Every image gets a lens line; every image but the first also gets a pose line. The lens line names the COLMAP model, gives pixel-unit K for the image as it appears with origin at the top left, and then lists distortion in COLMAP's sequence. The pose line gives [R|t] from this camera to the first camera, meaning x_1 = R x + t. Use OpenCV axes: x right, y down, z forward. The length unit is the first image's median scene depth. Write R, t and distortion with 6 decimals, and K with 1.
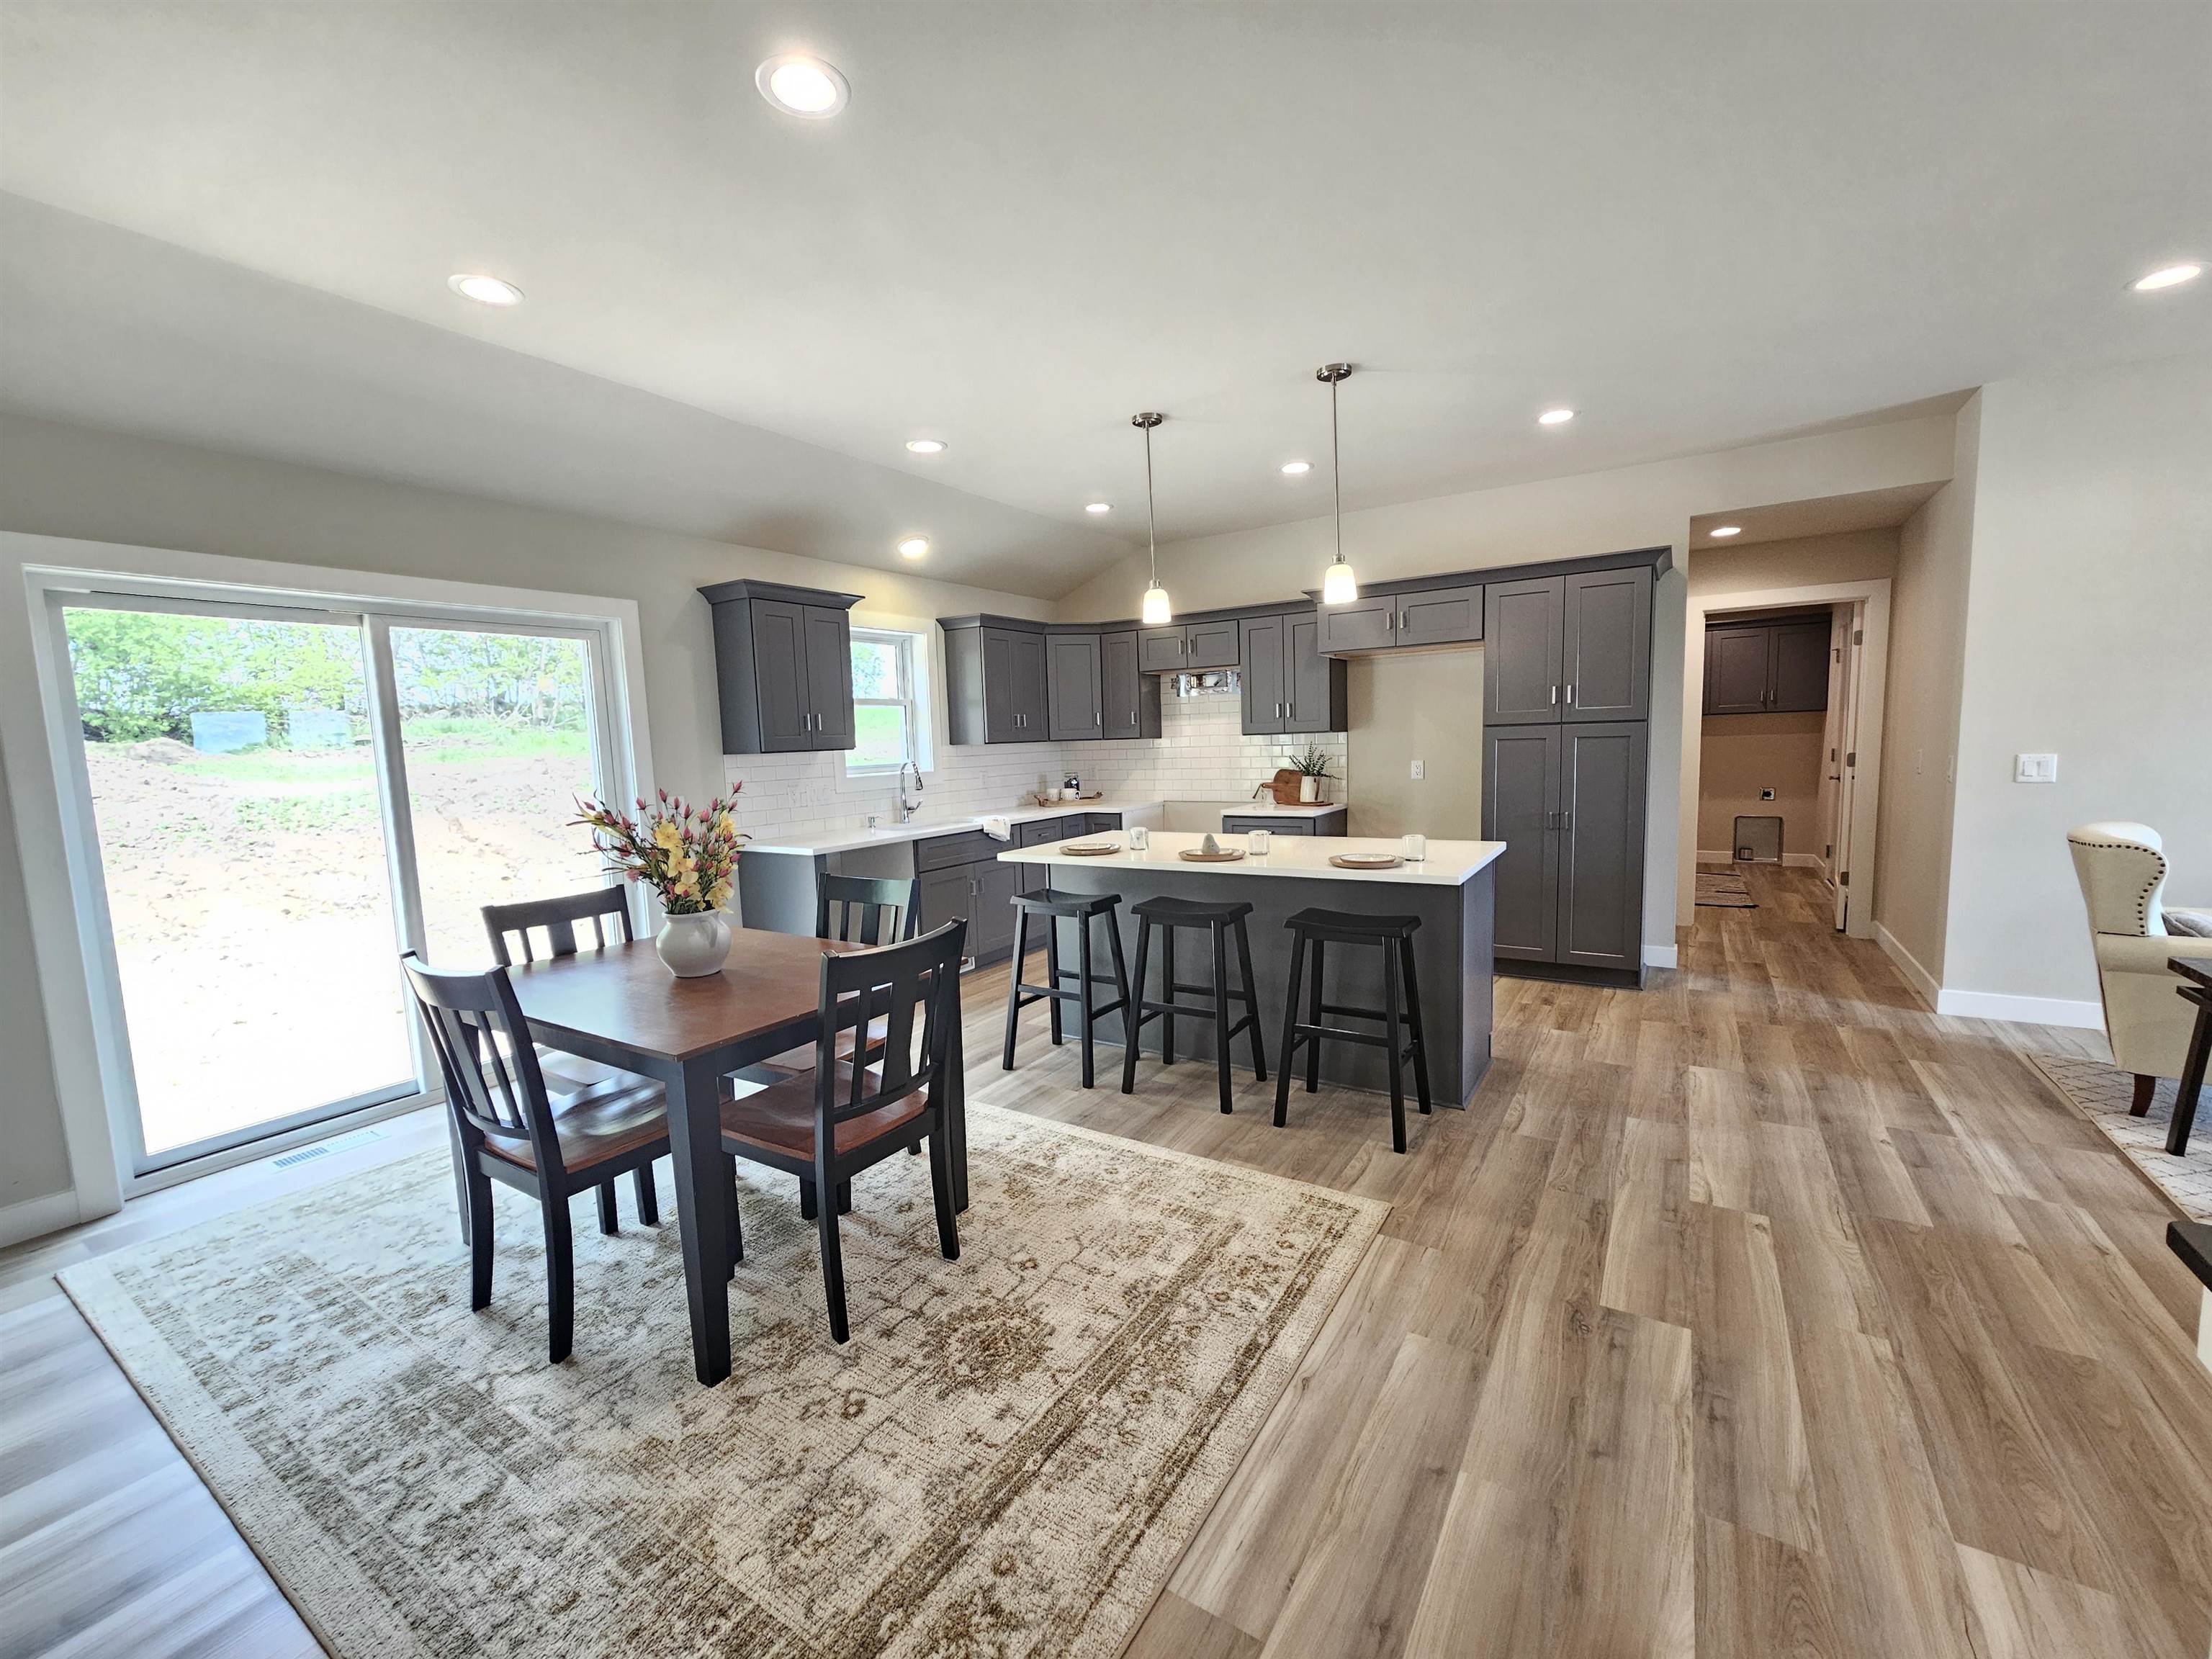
lens RADIAL K [[911.2, 0, 1098.8], [0, 911.2, 839.0], [0, 0, 1]] dist [-0.001590, -0.000901]
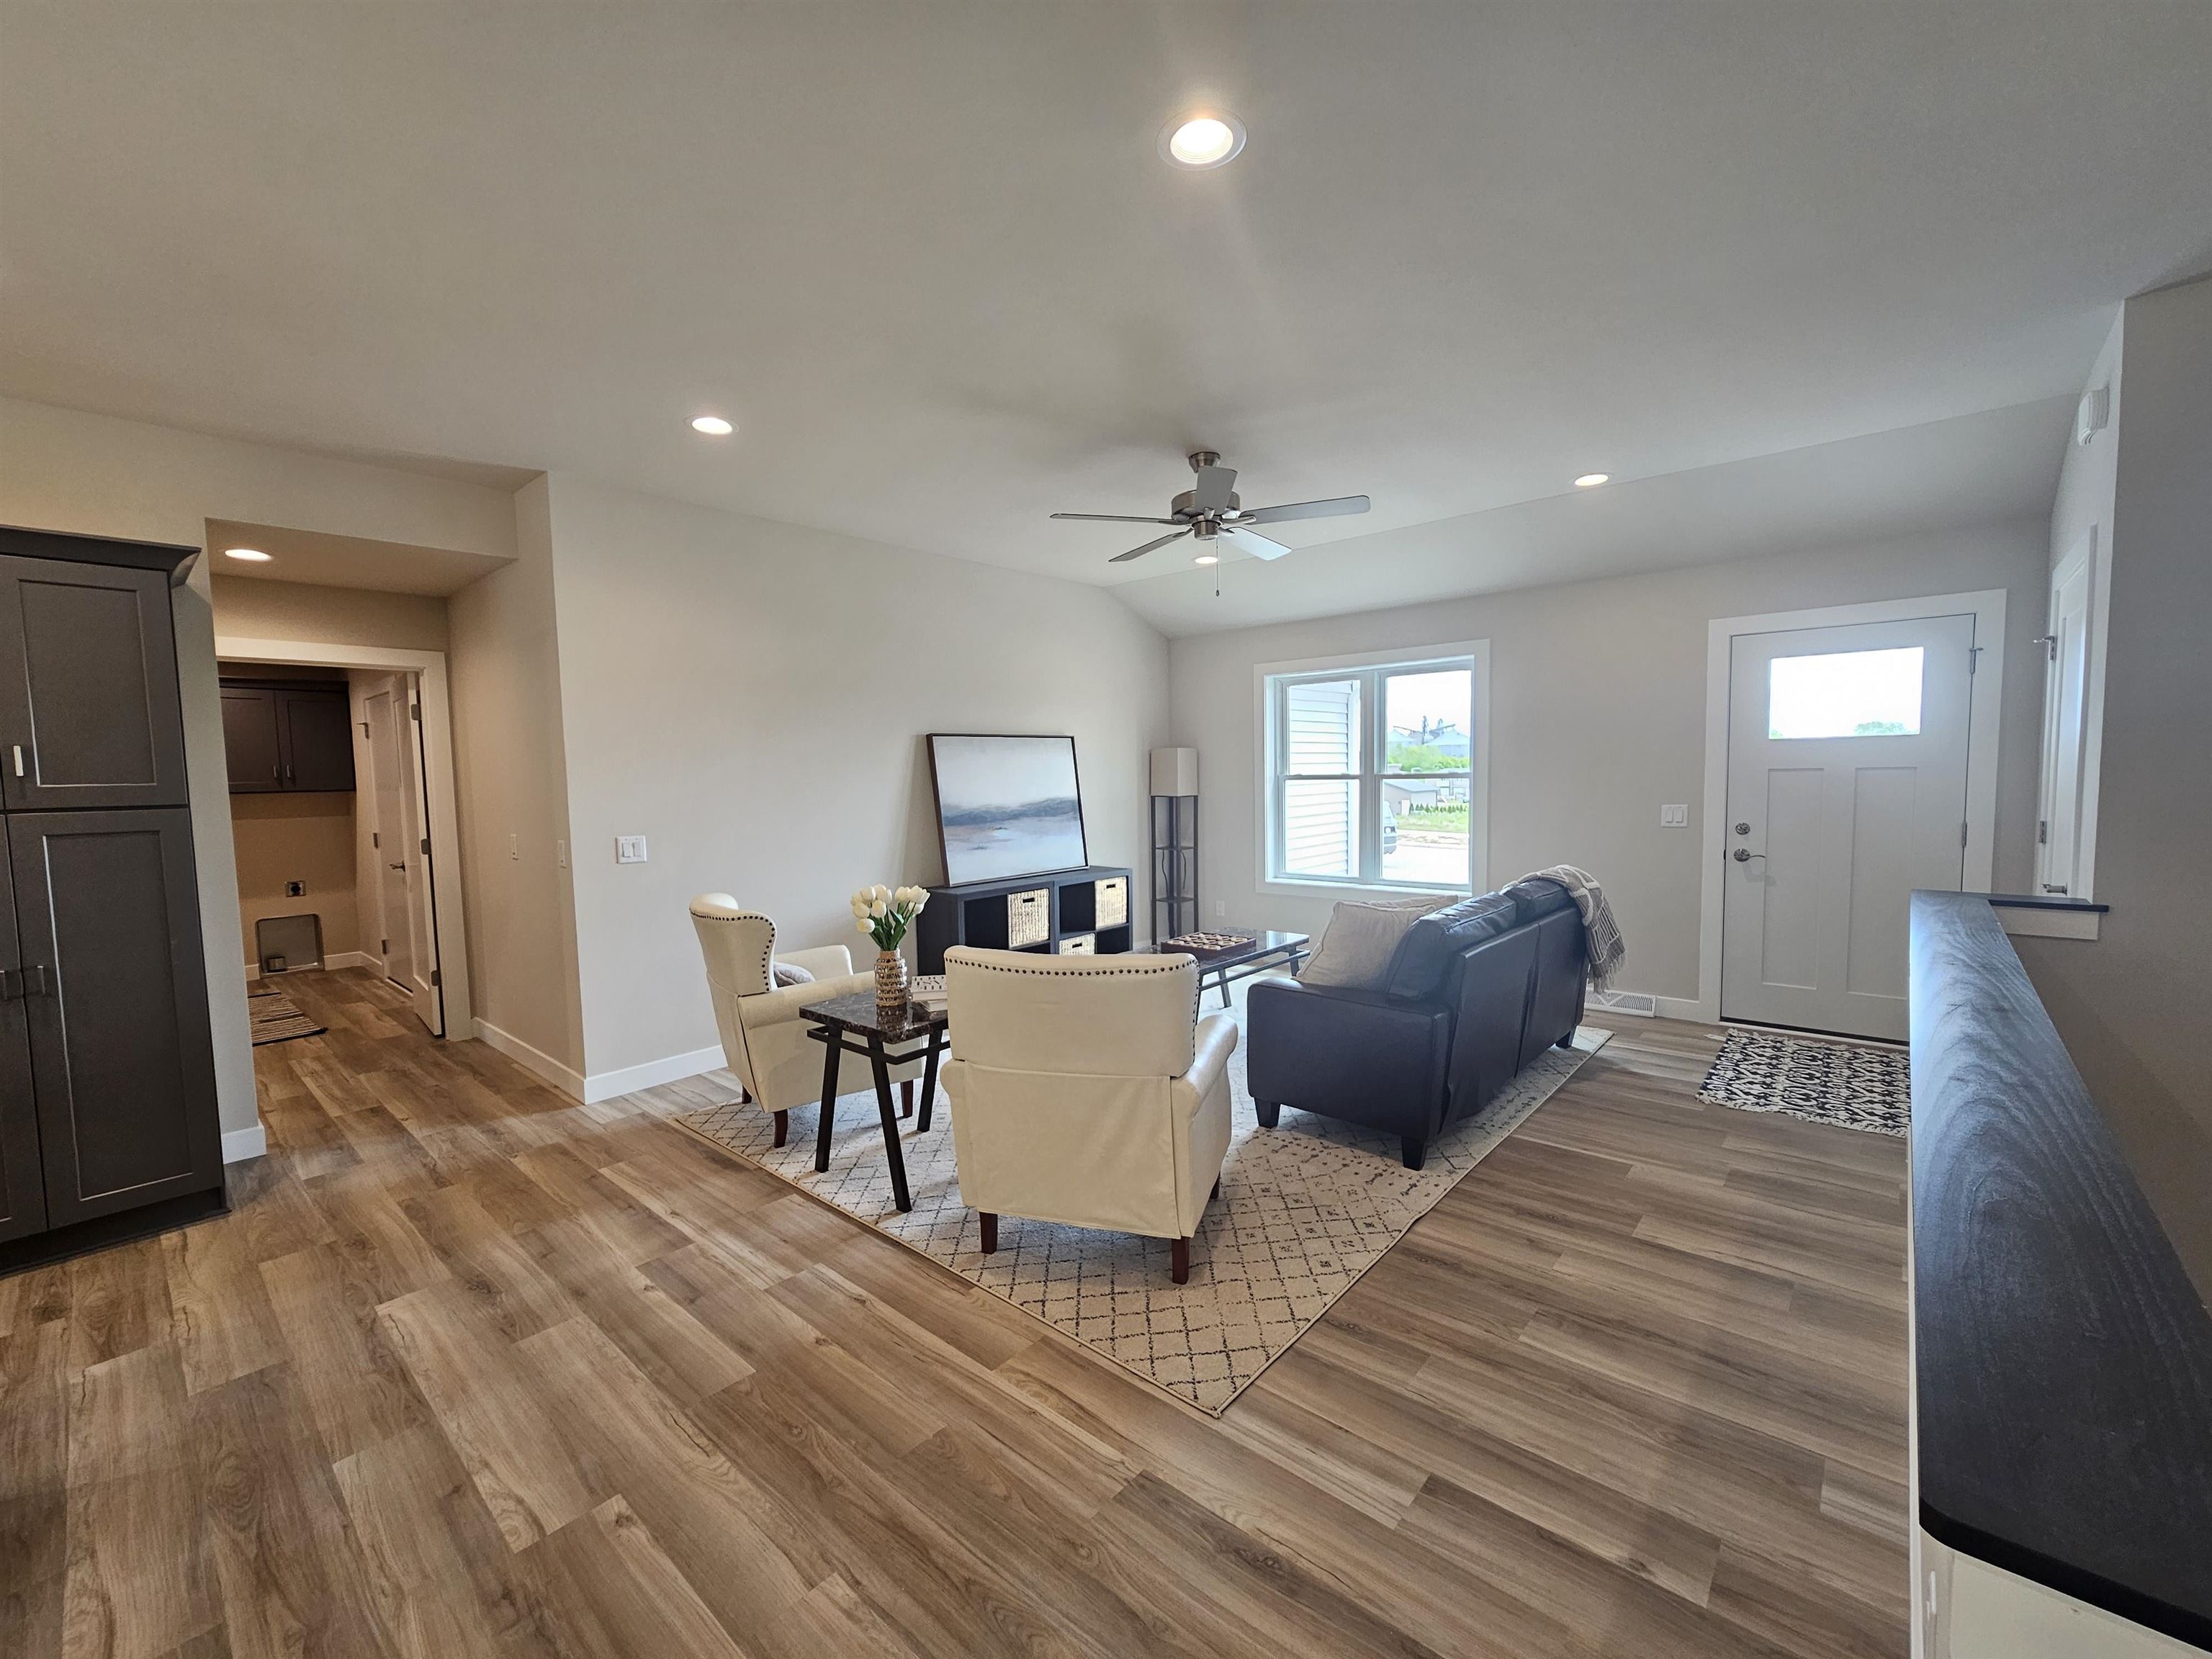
lens RADIAL K [[907.7, 0, 1105.8], [0, 907.7, 837.7], [0, 0, 1]] dist [-0.000275, 0.001308]
pose [[0.156752, -0.038683, 0.986880, 0.066352], [0.122277, 0.992305, 0.019473, -0.044497], [-0.980039, 0.117620, 0.160276, 0.283054]]
